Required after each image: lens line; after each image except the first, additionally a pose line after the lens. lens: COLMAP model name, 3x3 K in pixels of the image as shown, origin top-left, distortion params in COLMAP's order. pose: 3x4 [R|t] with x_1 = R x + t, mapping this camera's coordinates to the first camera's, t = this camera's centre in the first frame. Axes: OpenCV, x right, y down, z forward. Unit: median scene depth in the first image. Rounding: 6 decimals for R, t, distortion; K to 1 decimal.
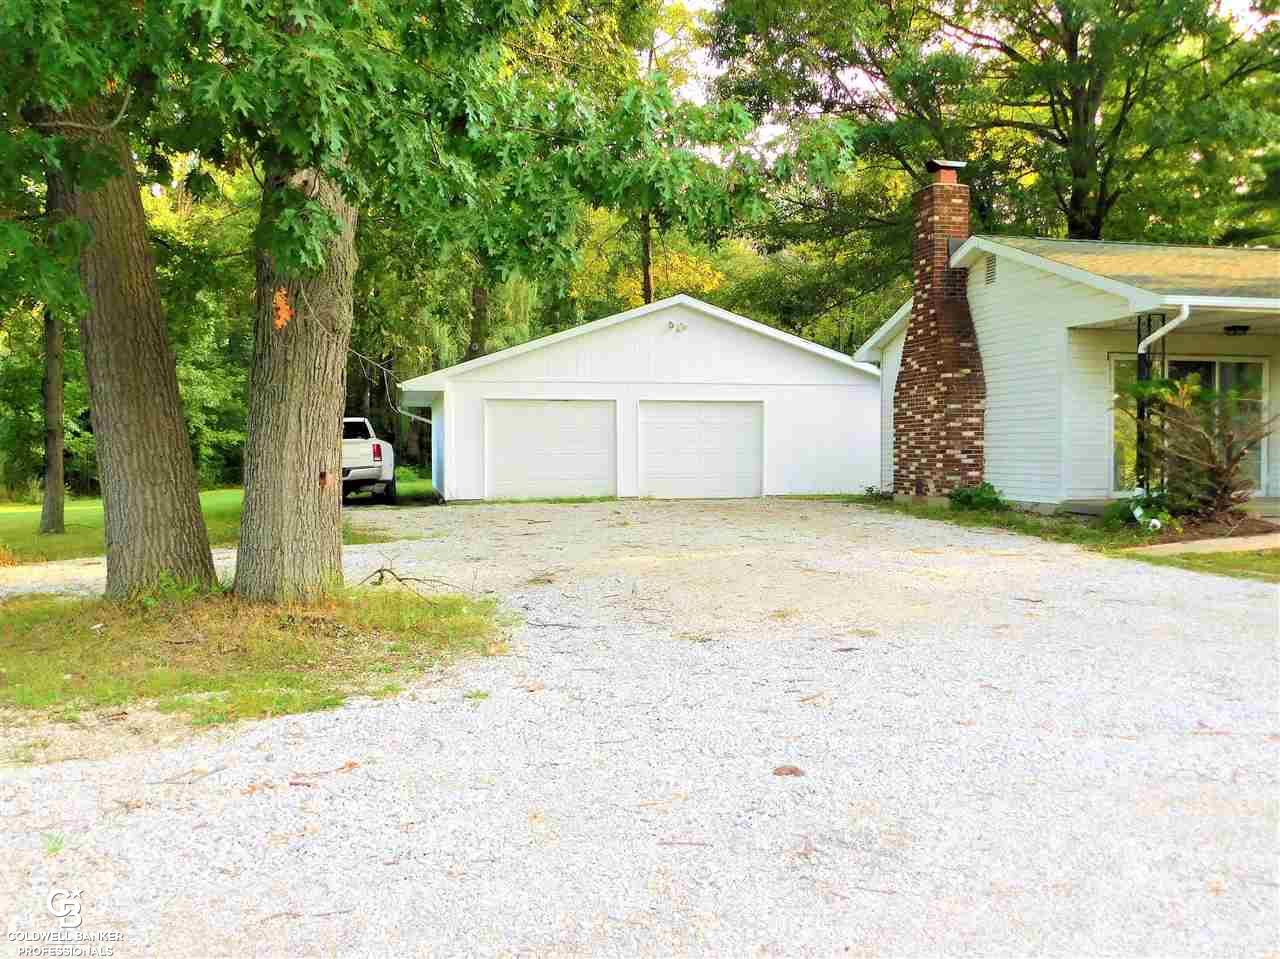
lens RADIAL K [[1106.7, 0, 640.0], [0, 1106.7, 479.5], [0, 0, 1]] dist [0.001047, 0.000619]
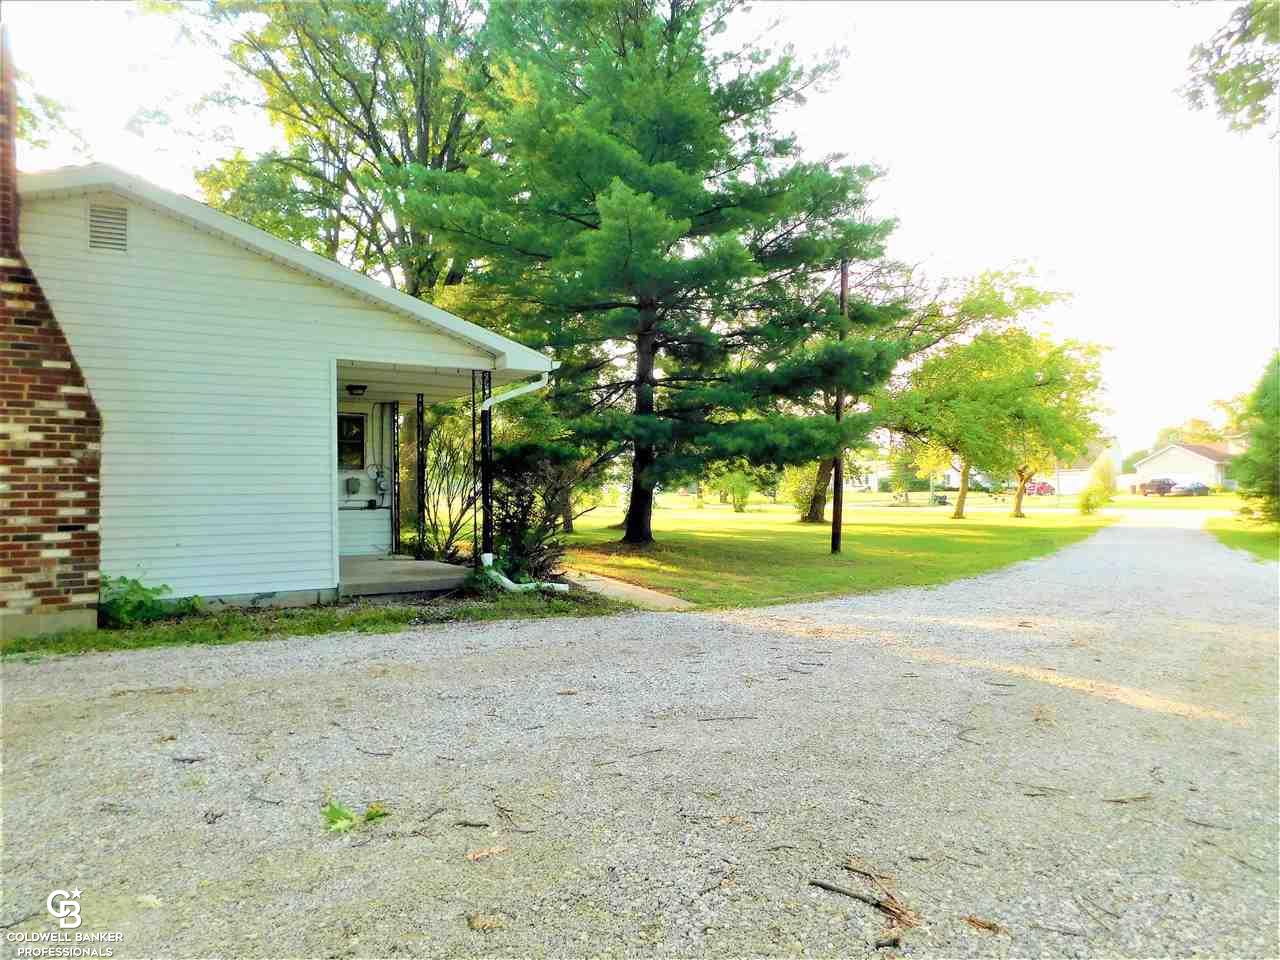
lens RADIAL K [[864.8, 0, 645.0], [0, 864.8, 478.6], [0, 0, 1]] dist [-0.070589, 0.060808]
pose [[-0.313345, 0.014826, 0.949524, -0.204911], [0.039780, 0.999205, -0.002474, -0.035548], [-0.948806, 0.036997, -0.313686, 0.820802]]
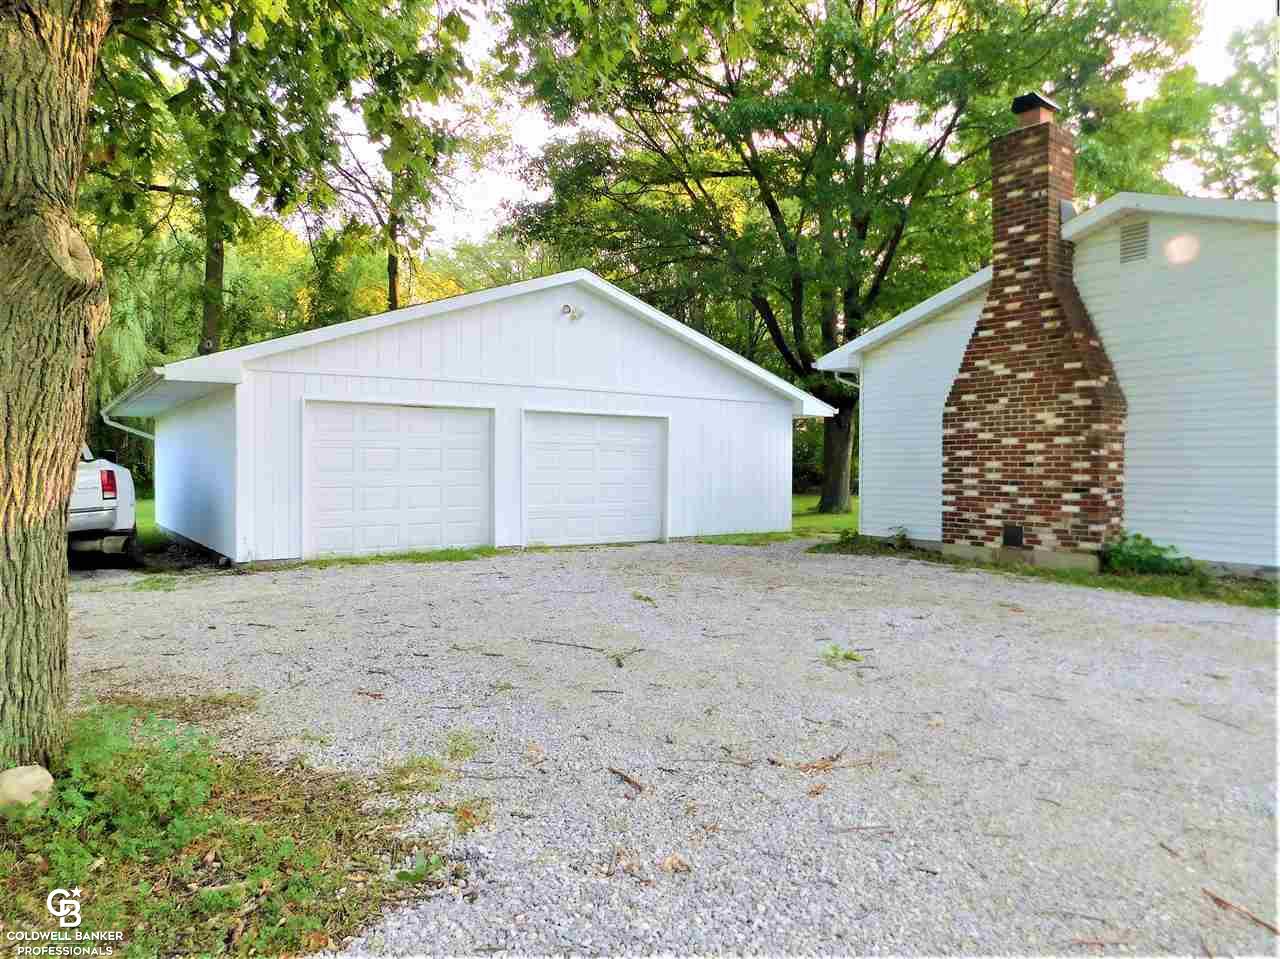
lens RADIAL K [[864.8, 0, 645.0], [0, 864.8, 478.1], [0, 0, 1]] dist [-0.070589, 0.060808]
pose [[0.916676, 0.002721, 0.399621, -0.192810], [0.003620, 0.999879, -0.015112, -0.024462], [-0.399614, 0.015299, 0.916556, 0.580771]]
